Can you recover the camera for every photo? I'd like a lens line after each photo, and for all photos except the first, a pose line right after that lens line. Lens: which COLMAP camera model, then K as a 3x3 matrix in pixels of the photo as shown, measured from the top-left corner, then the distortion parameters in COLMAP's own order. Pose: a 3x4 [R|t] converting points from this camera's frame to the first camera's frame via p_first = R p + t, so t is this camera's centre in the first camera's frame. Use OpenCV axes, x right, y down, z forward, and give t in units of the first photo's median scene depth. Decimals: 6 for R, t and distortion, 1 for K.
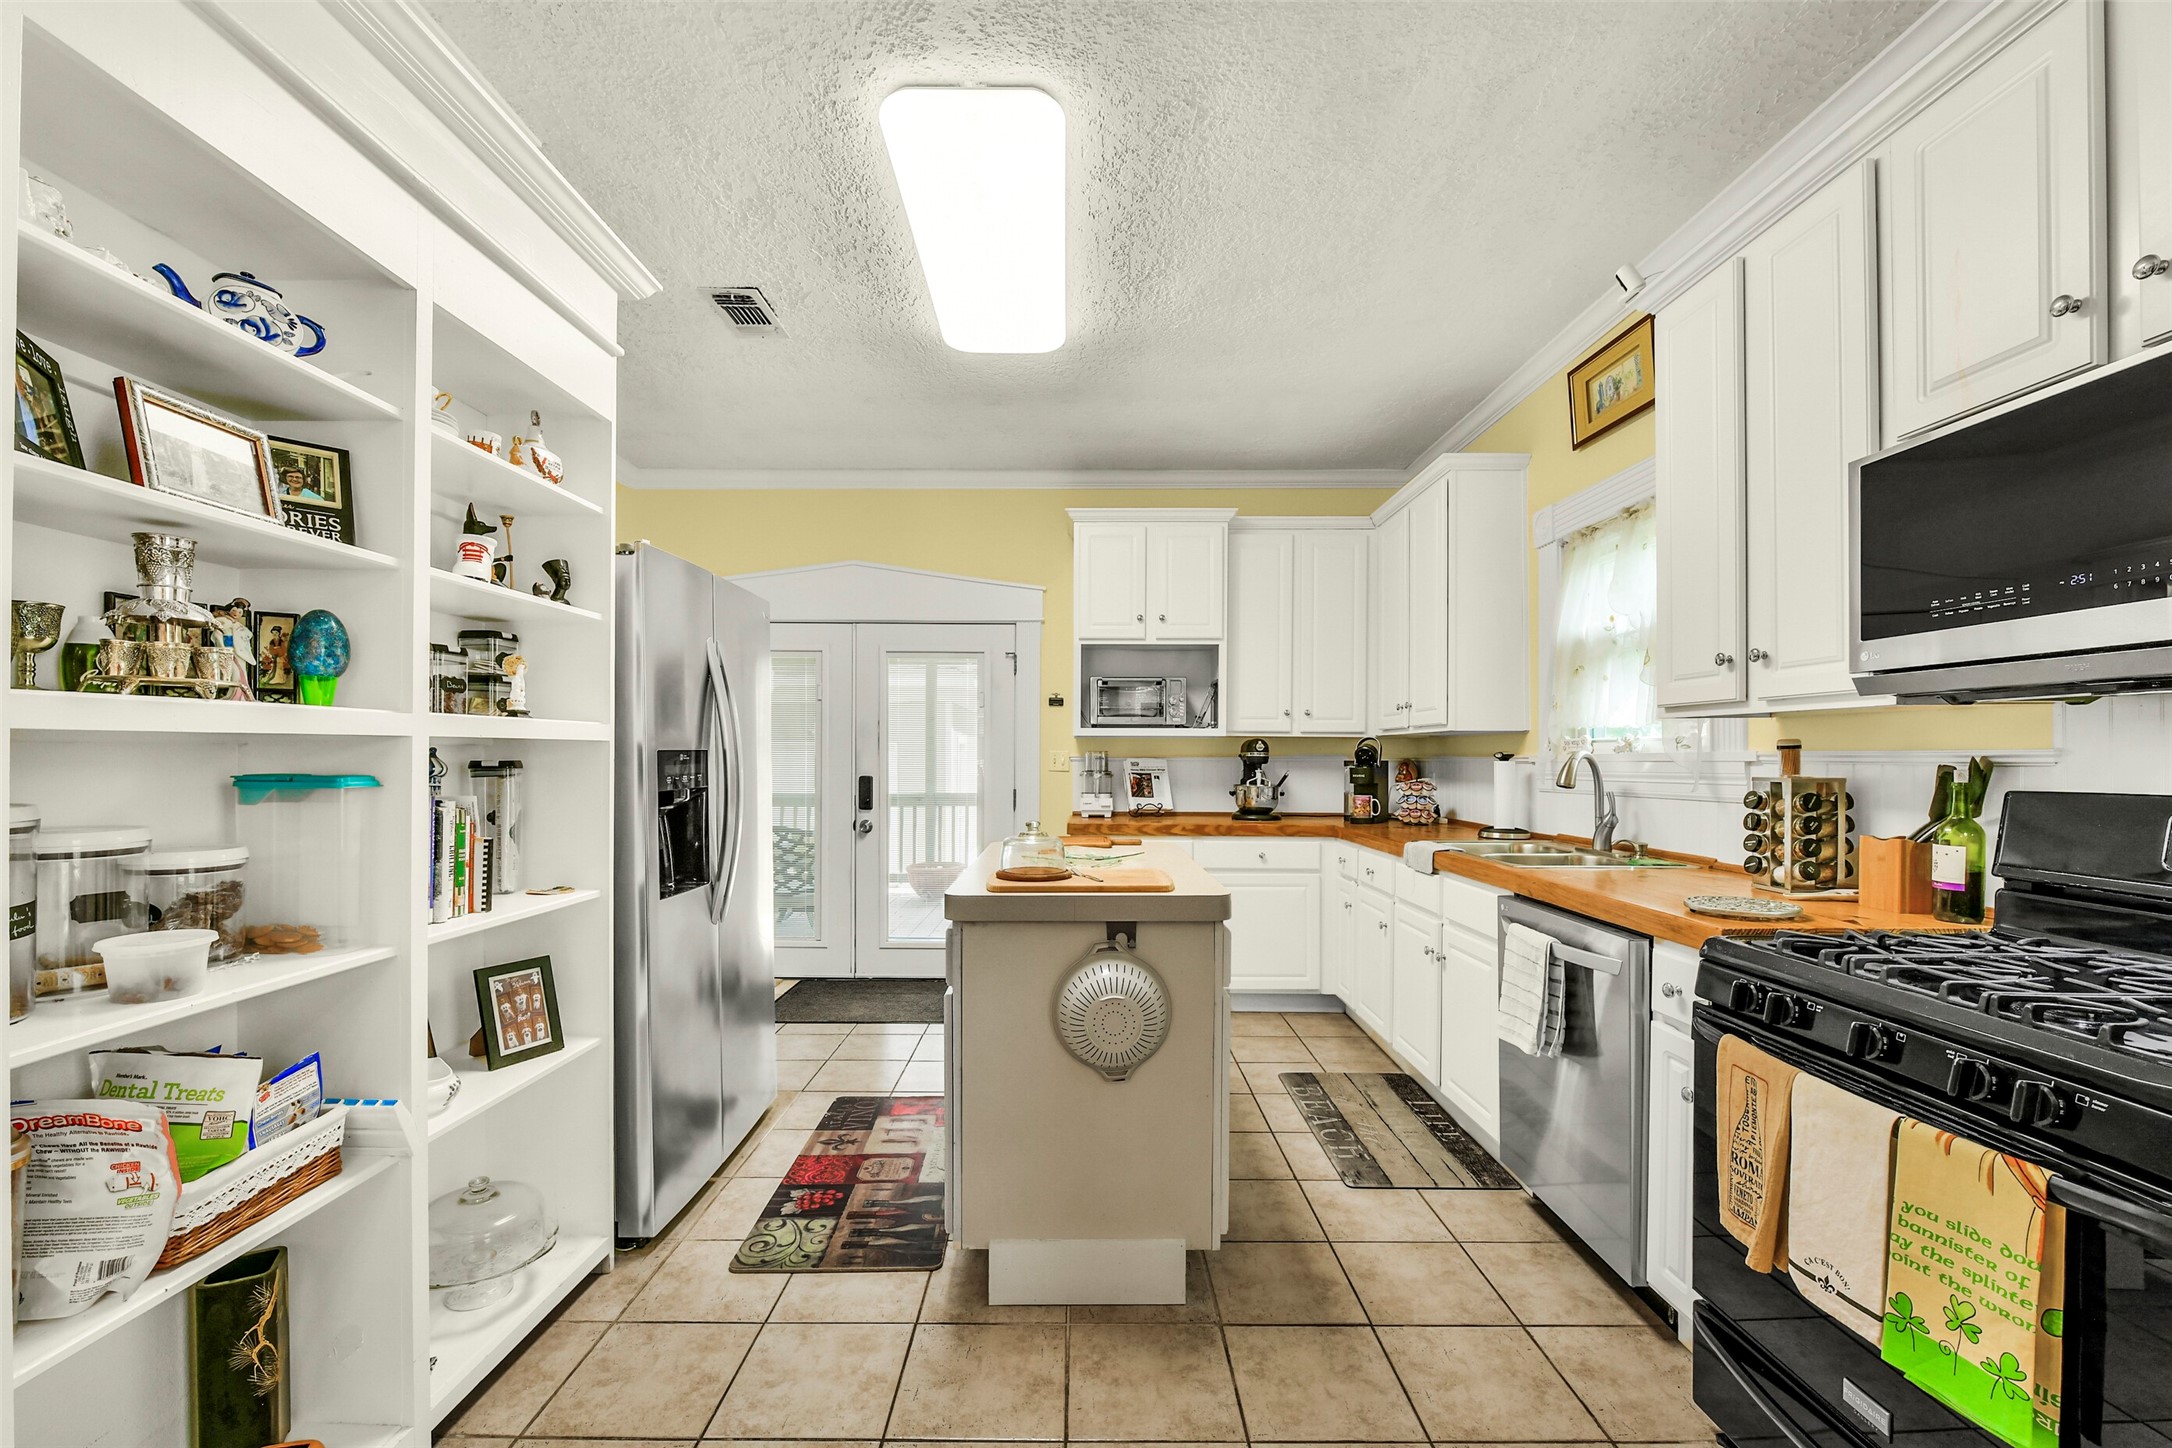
lens RADIAL K [[887.7, 0, 1073.0], [0, 887.7, 762.3], [0, 0, 1]] dist [-0.006723, -0.000522]
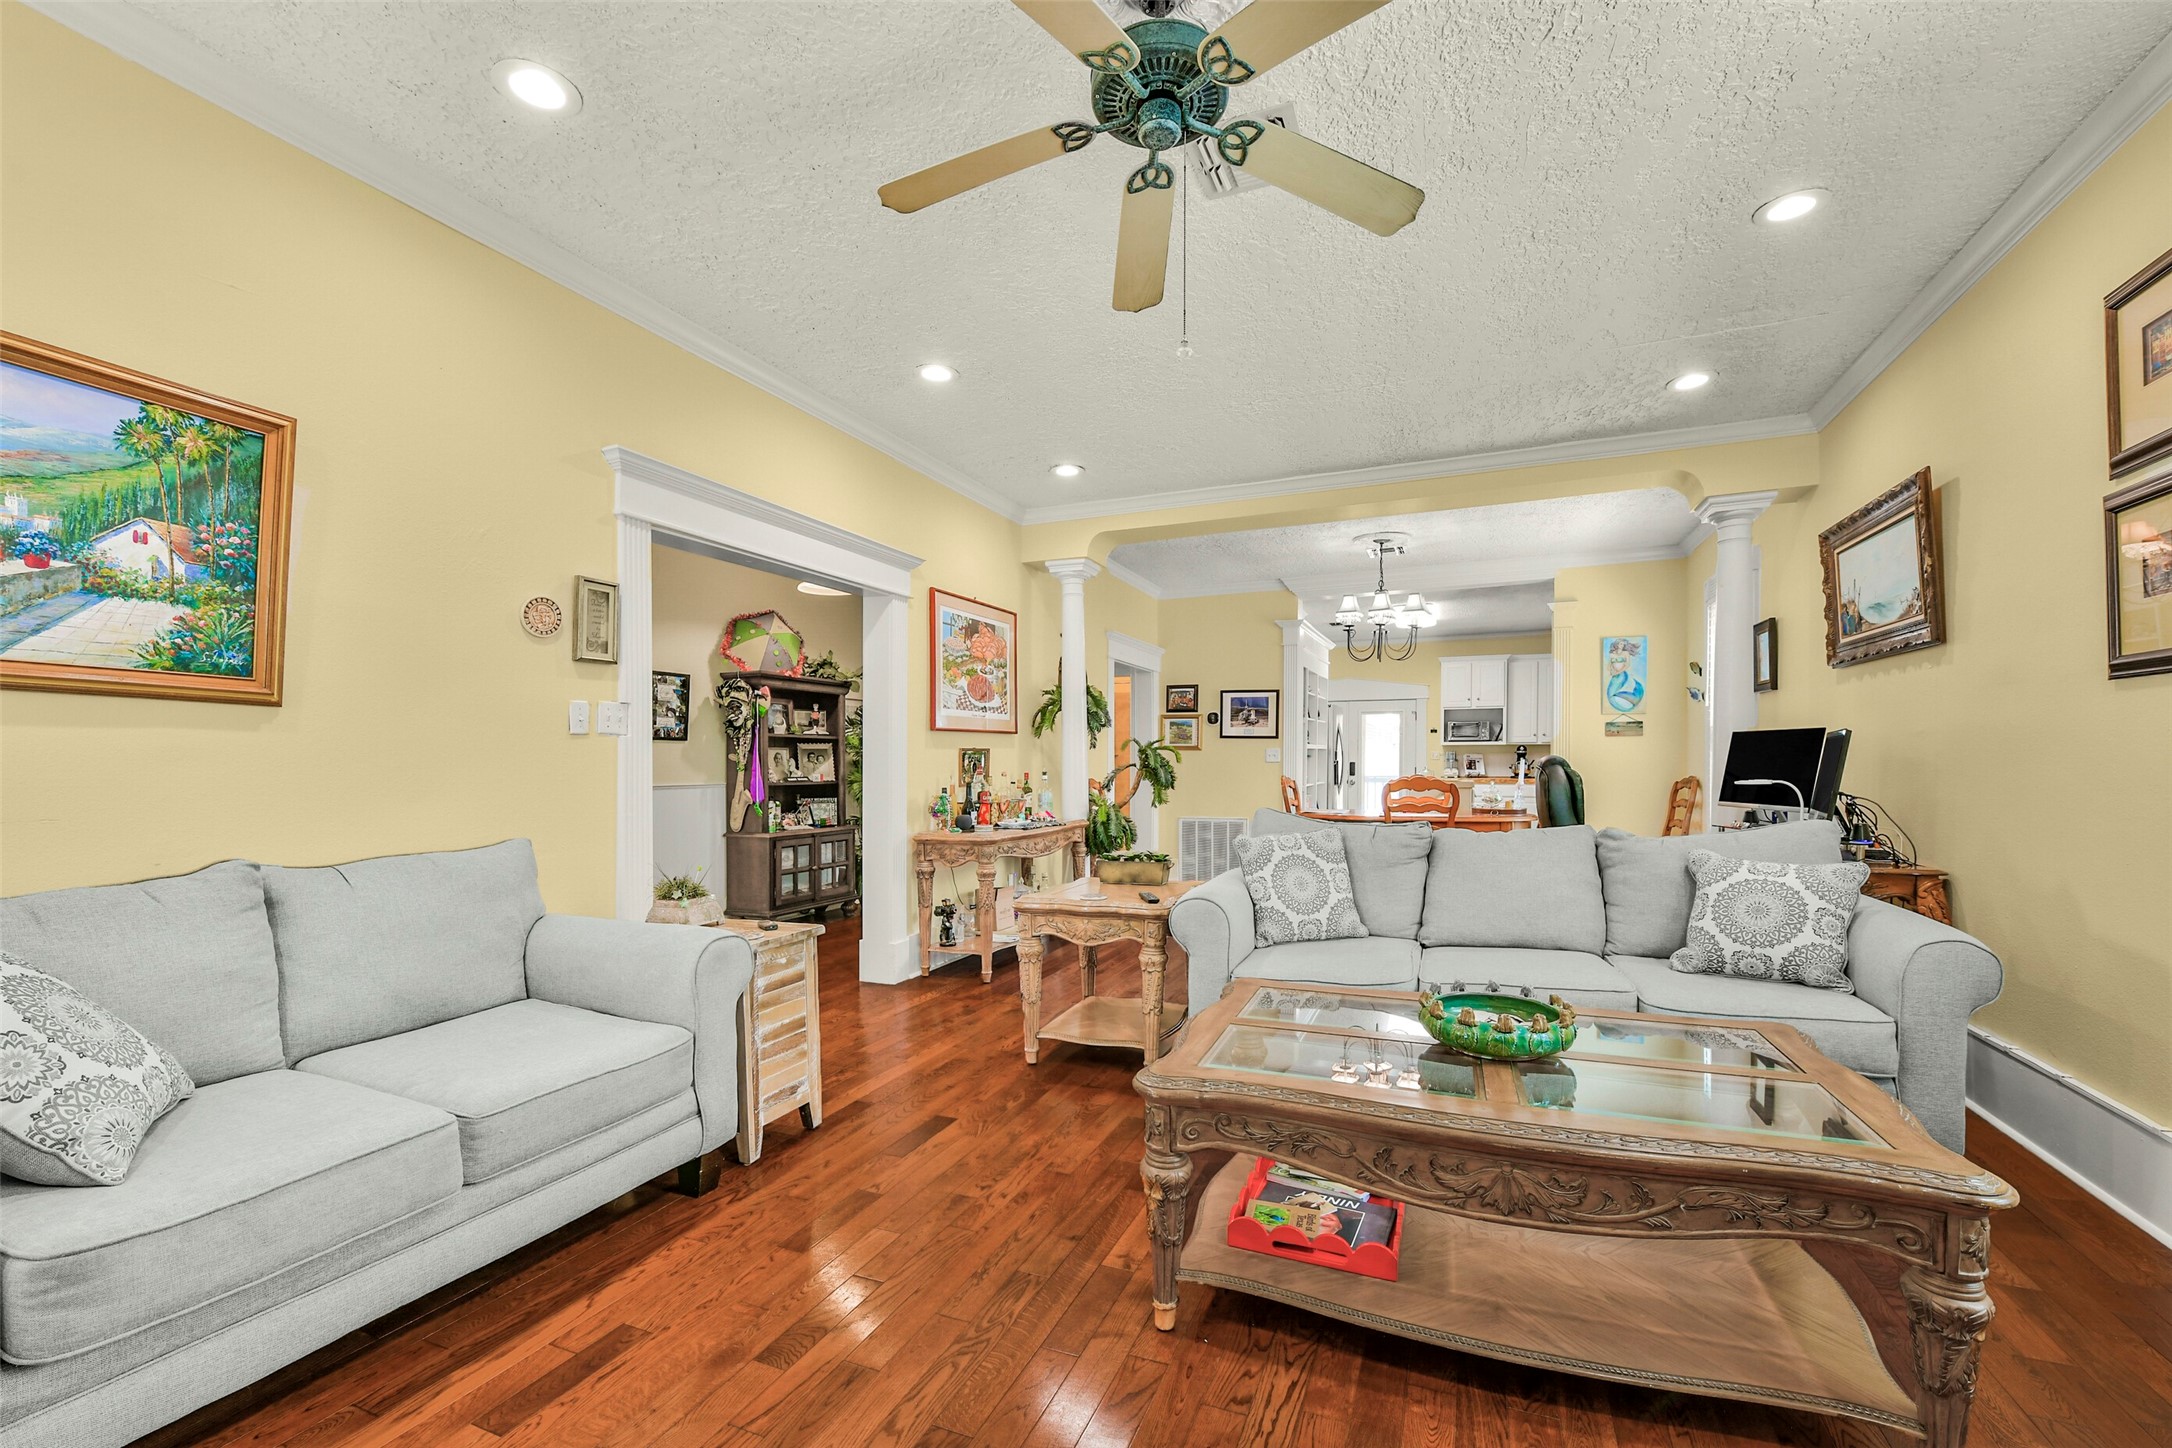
lens RADIAL K [[887.7, 0, 1073.0], [0, 887.7, 762.3], [0, 0, 1]] dist [-0.006723, -0.000522]
pose [[0.916434, -0.004109, -0.400164, 0.103328], [0.001306, 0.999973, -0.007276, 0.070768], [0.400183, 0.006146, 0.916415, -3.484096]]
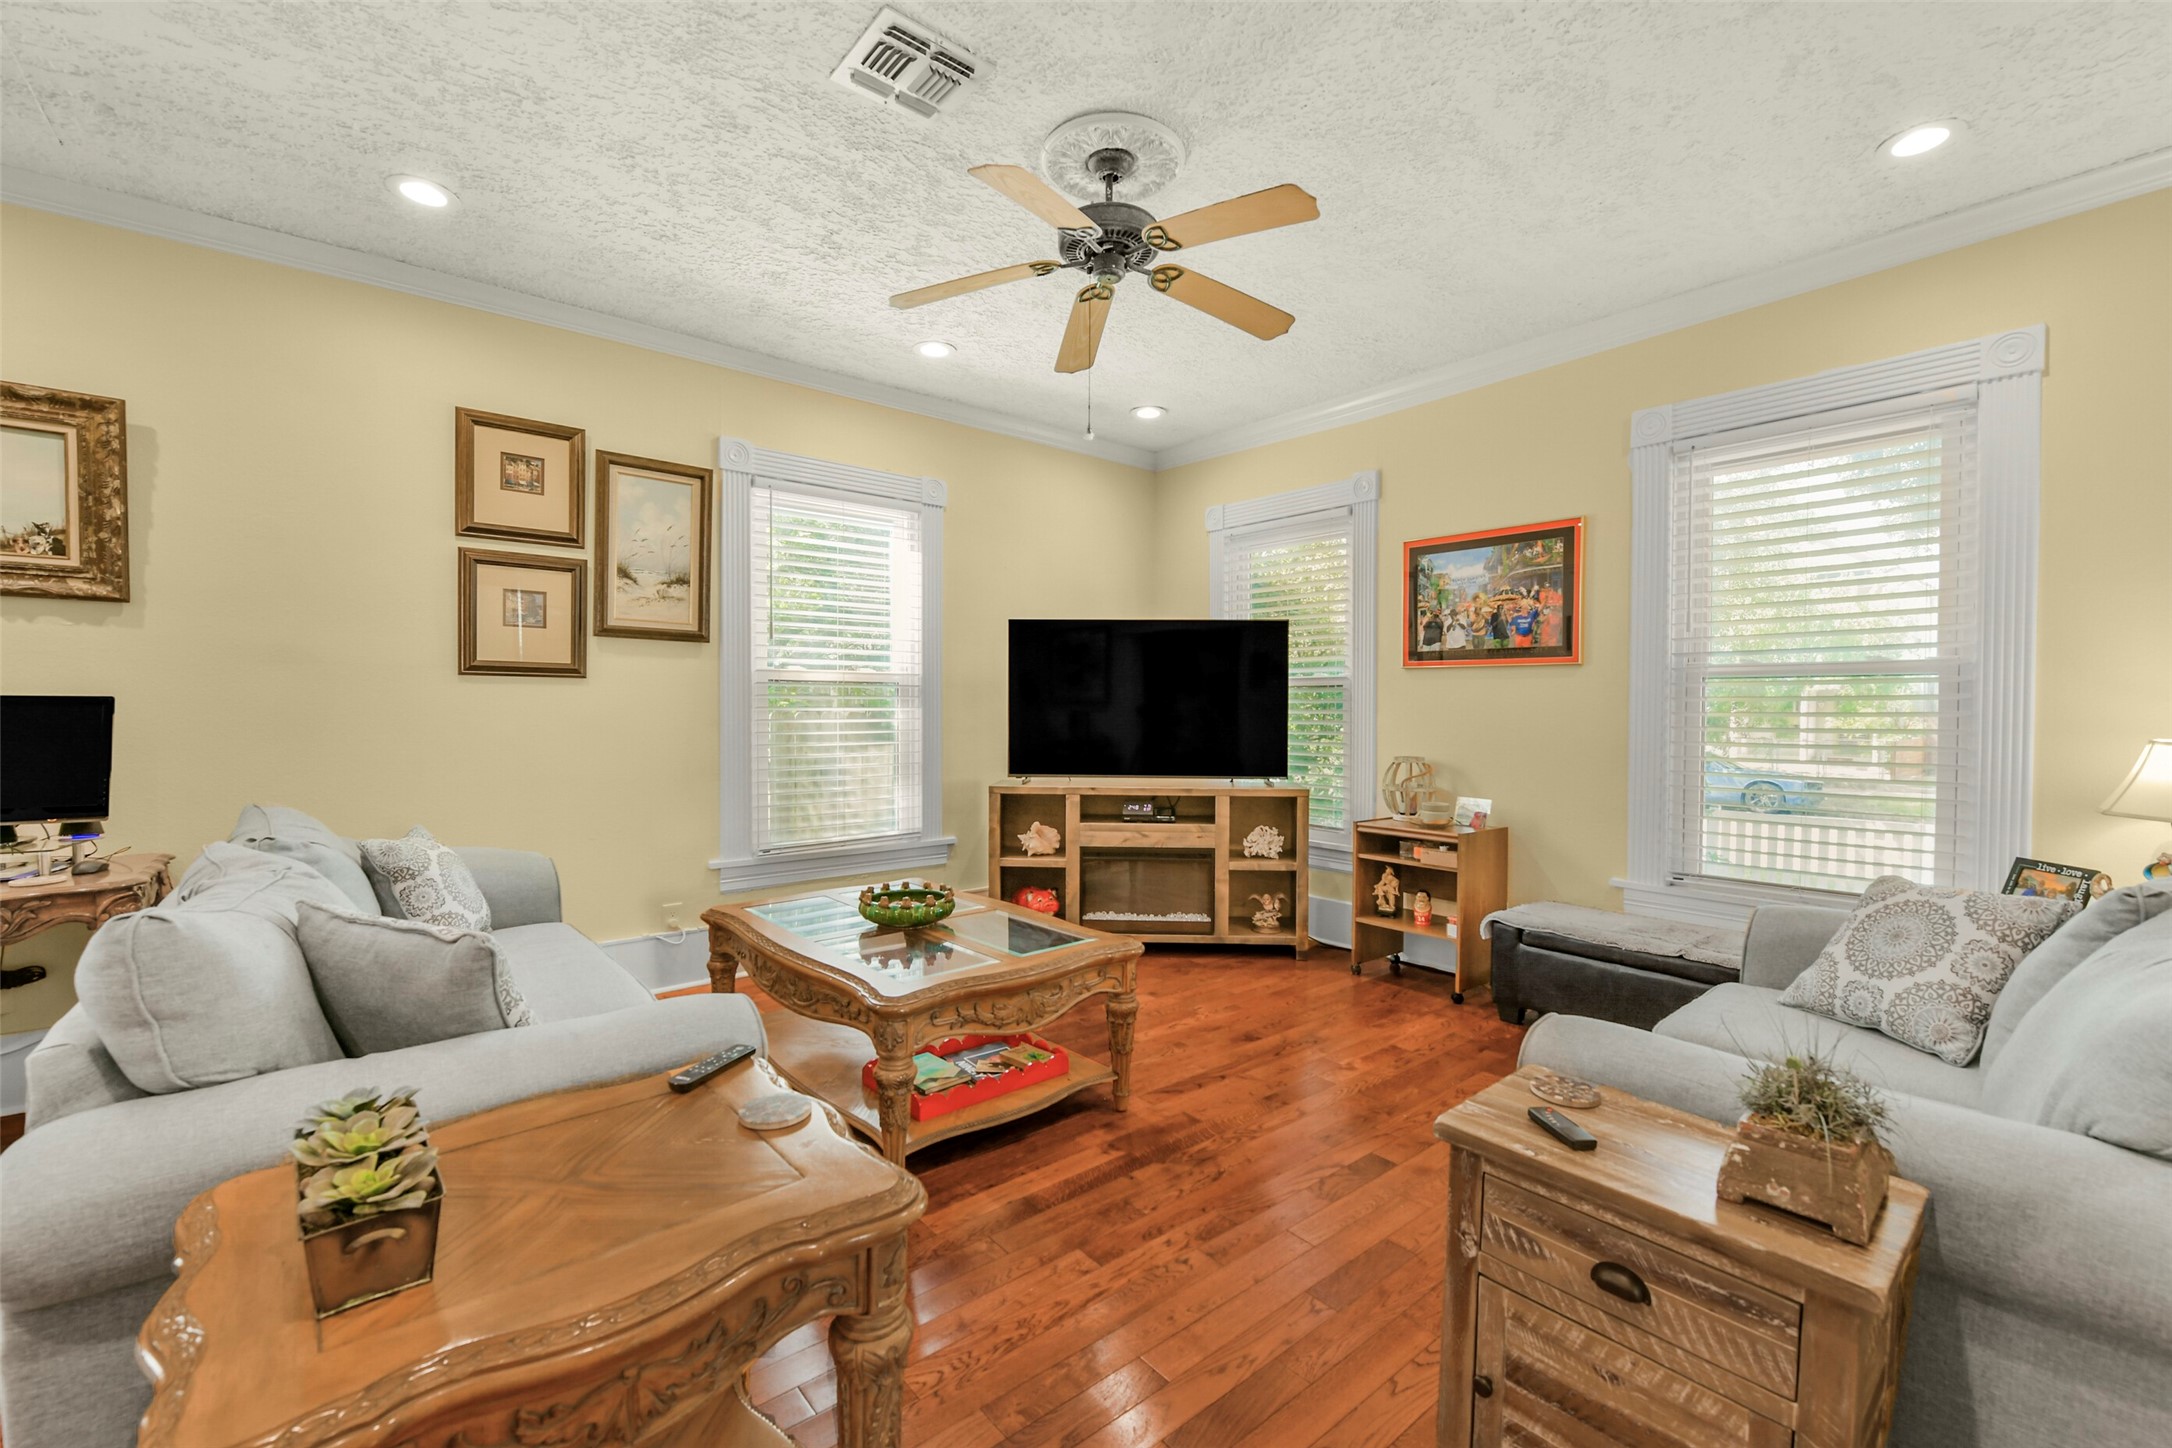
lens RADIAL K [[889.8, 0, 1087.8], [0, 889.8, 727.9], [0, 0, 1]] dist [-0.009154, -0.000649]
pose [[-0.648144, -0.023462, 0.761157, -1.027322], [-0.001858, 0.999571, 0.029229, 0.011371], [-0.761516, 0.017531, -0.647909, -1.885087]]
